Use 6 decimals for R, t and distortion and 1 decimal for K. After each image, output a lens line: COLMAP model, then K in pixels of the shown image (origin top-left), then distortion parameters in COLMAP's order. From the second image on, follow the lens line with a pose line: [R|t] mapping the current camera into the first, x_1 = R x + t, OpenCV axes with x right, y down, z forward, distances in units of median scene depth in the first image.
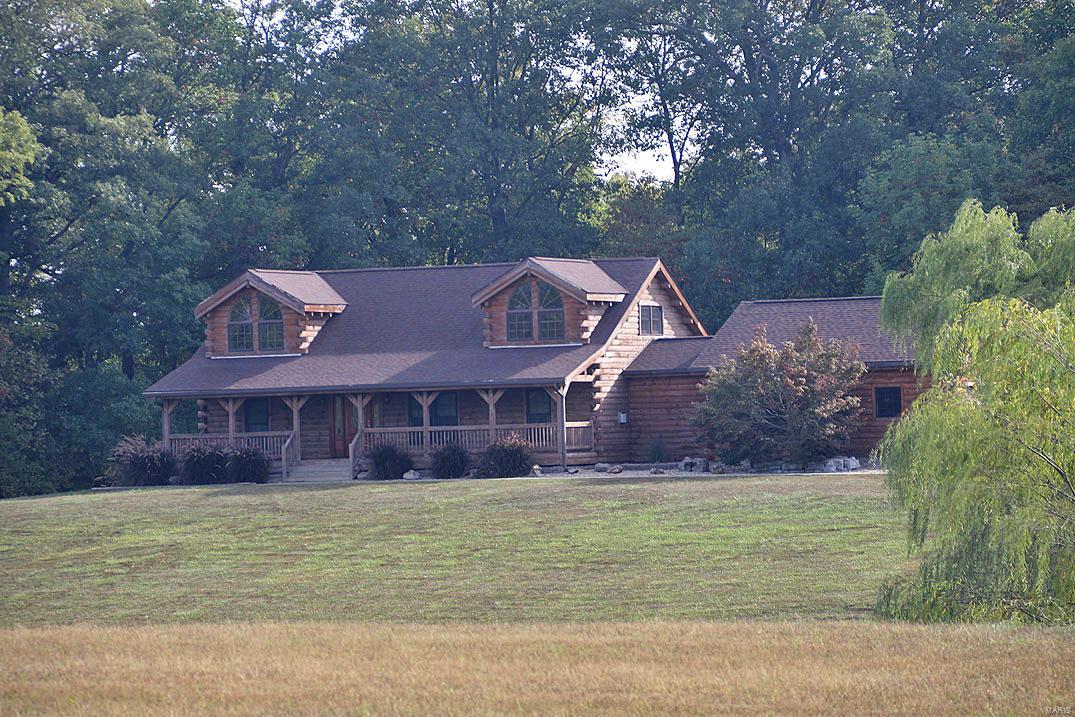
lens RADIAL K [[4108.0, 0, 537.5], [0, 4108.0, 358.5], [0, 0, 1]] dist [0.785825, 1.264760]
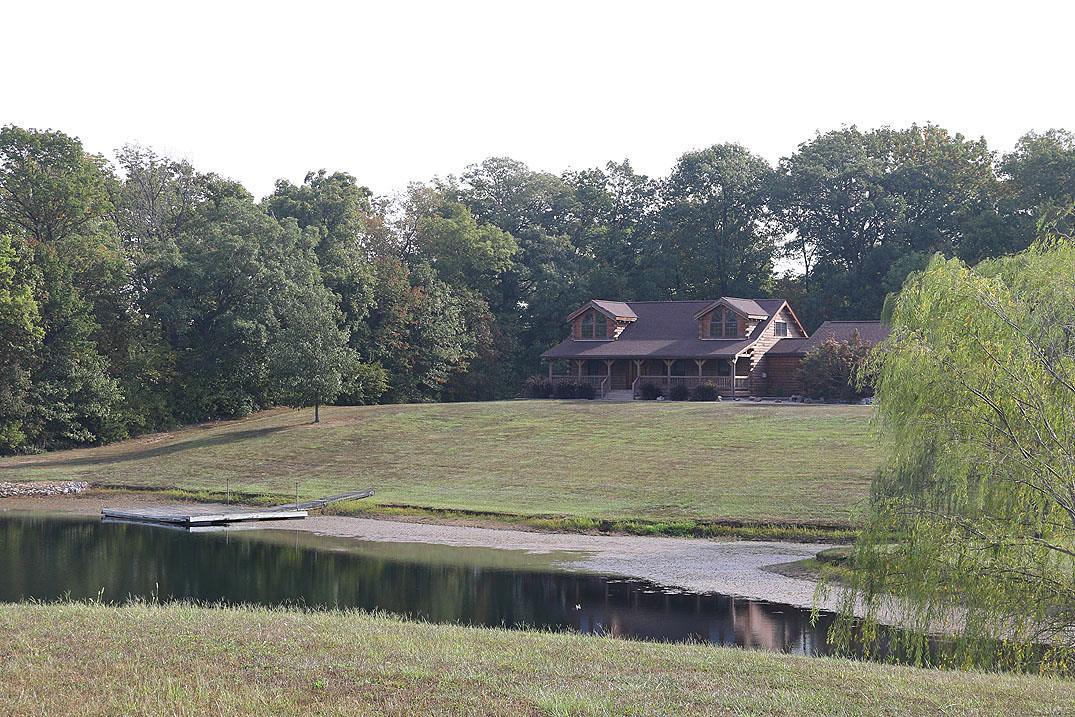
lens RADIAL K [[1467.1, 0, 538.3], [0, 1467.1, 381.4], [0, 0, 1]] dist [0.005803, 0.567764]
pose [[0.986285, 0.036730, -0.160914, 0.027804], [-0.033854, 0.999215, 0.020579, 0.006178], [0.161544, -0.014849, 0.986754, 0.245885]]
